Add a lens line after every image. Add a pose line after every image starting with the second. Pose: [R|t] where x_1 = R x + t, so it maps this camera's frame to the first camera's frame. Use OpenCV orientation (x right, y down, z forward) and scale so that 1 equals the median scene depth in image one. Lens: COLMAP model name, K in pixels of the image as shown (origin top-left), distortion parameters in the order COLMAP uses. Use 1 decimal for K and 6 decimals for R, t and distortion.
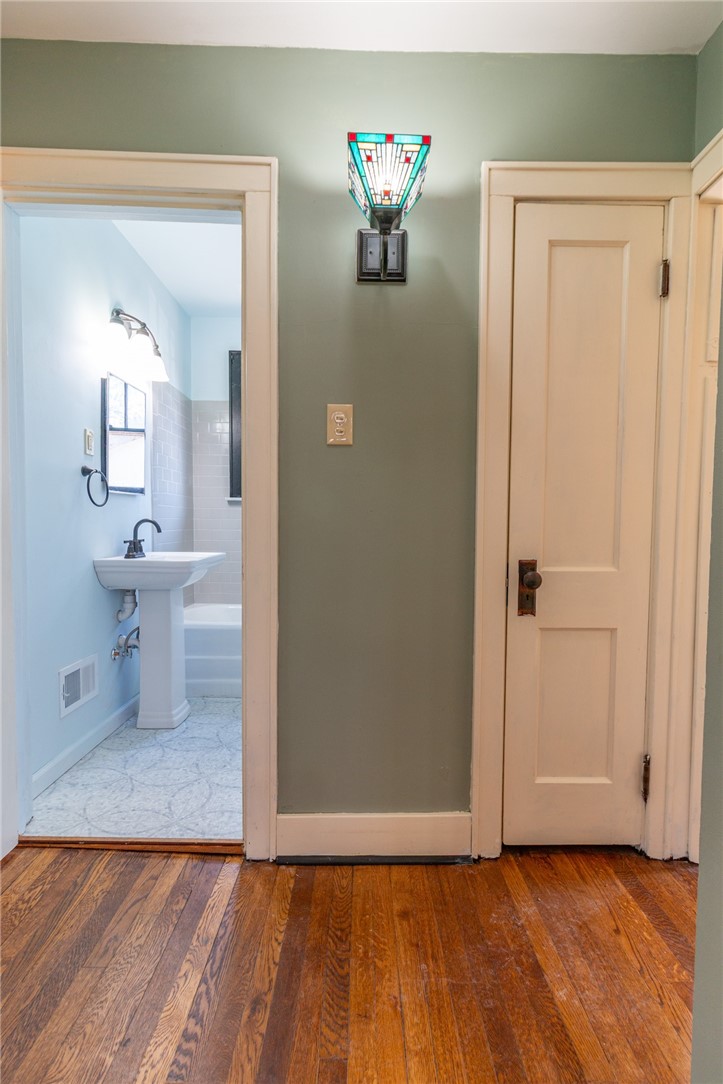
lens RADIAL K [[502.3, 0, 358.5], [0, 502.3, 545.2], [0, 0, 1]] dist [0.004191, -0.000358]
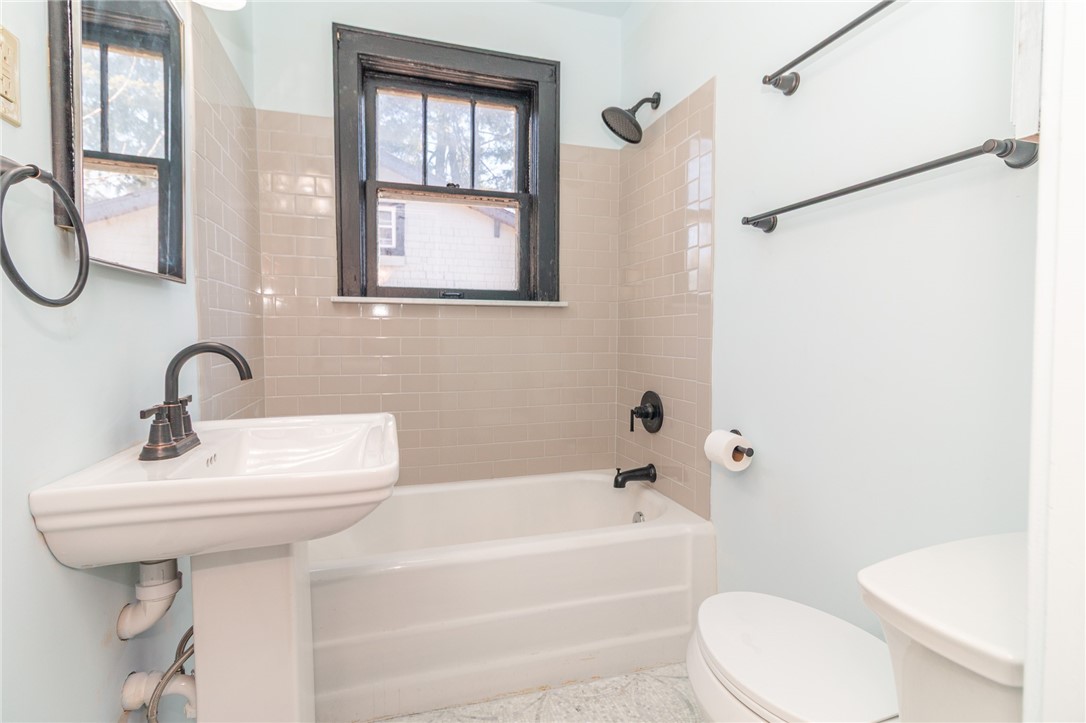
lens RADIAL K [[503.3, 0, 536.4], [0, 503.3, 353.3], [0, 0, 1]] dist [0.004191, -0.000358]
pose [[0.953120, -0.018507, 0.302025, -0.306700], [0.018411, 0.999825, 0.003165, -0.042325], [-0.302030, 0.002544, 0.953295, 0.583103]]
